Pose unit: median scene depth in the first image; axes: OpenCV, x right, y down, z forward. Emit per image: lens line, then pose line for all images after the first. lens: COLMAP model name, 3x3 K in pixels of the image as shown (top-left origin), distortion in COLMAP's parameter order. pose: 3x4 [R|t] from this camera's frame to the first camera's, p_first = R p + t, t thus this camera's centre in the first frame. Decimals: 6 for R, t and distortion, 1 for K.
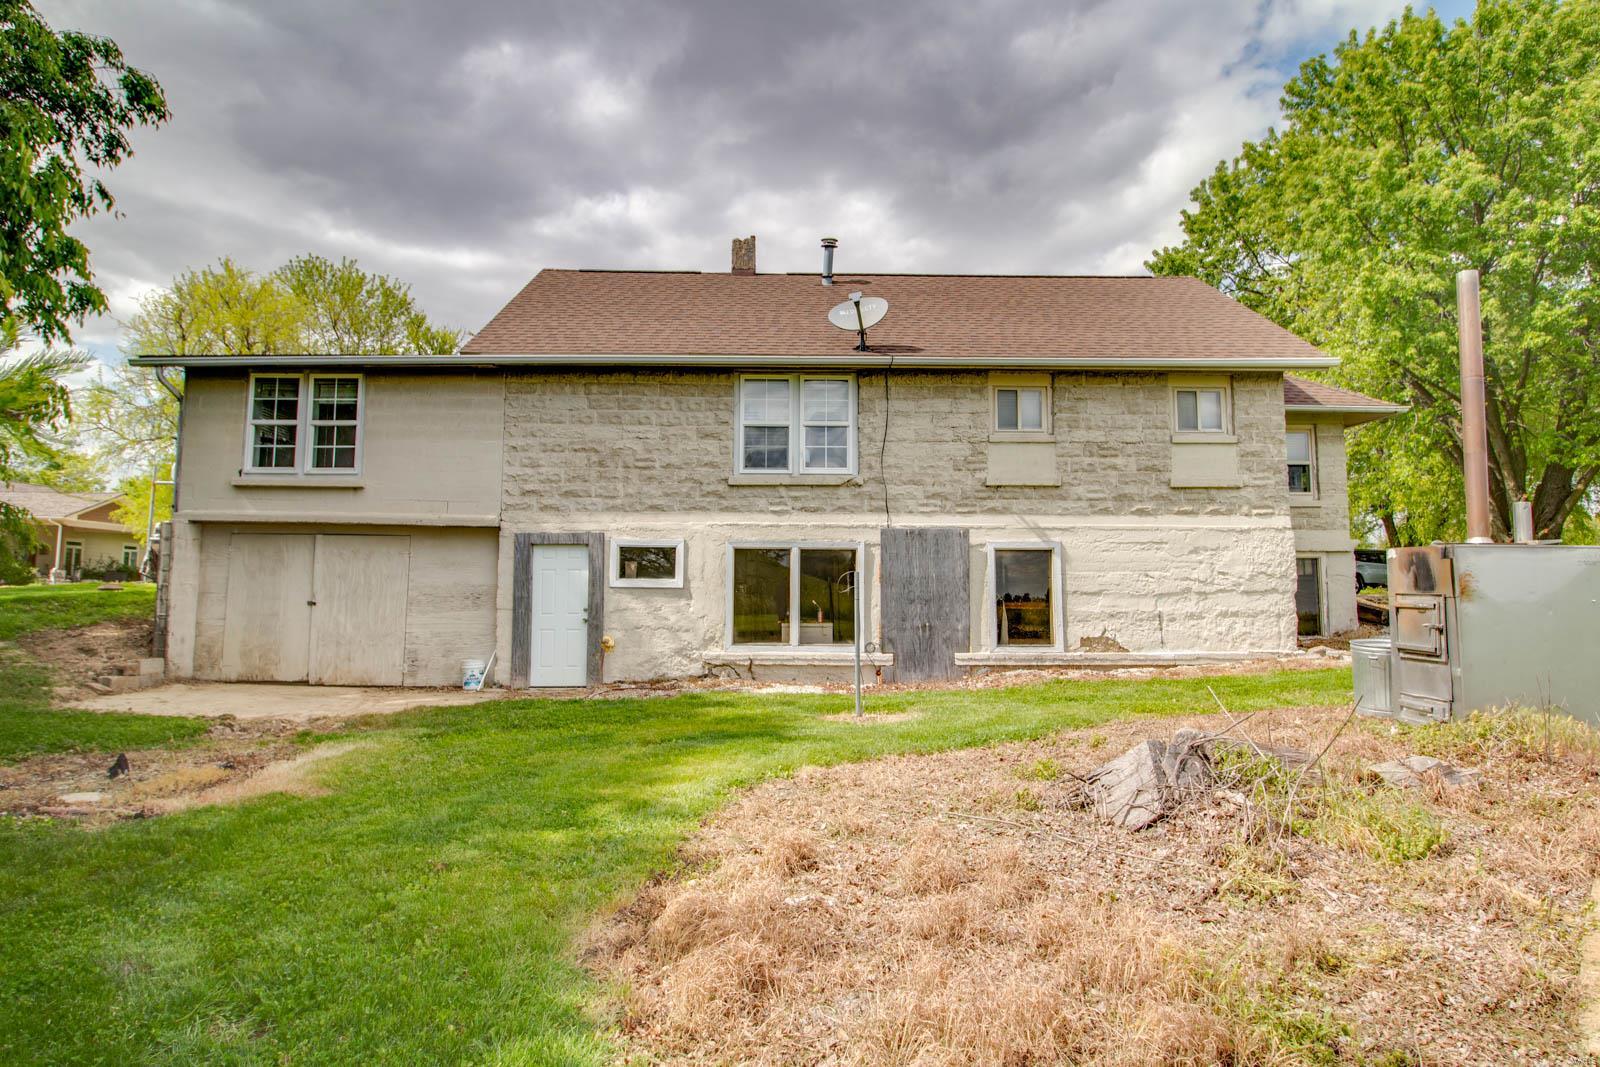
lens RADIAL K [[879.8, 0, 800.0], [0, 879.8, 533.5], [0, 0, 1]] dist [-0.000290, -0.000086]
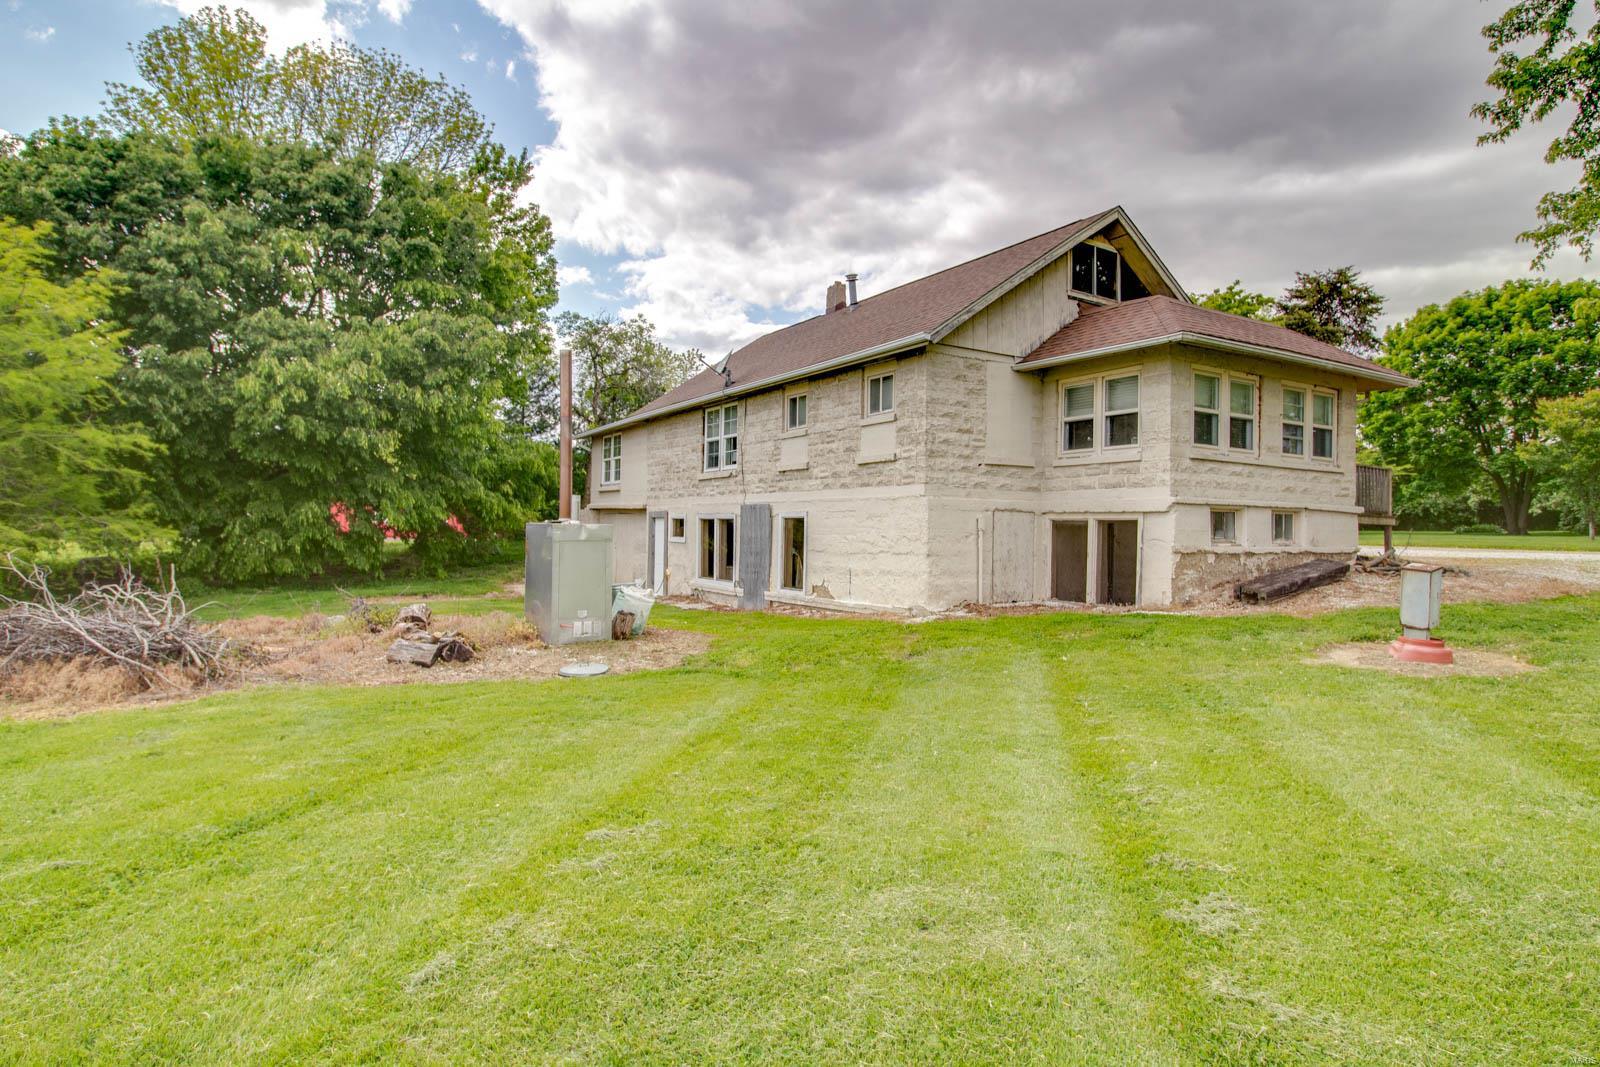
lens RADIAL K [[879.8, 0, 800.0], [0, 879.8, 533.5], [0, 0, 1]] dist [-0.000290, -0.000086]
pose [[0.517277, 0.006650, -0.855792, 1.400004], [0.040895, 0.998635, 0.032479, -0.000781], [0.854841, -0.051798, 0.516299, 0.315417]]
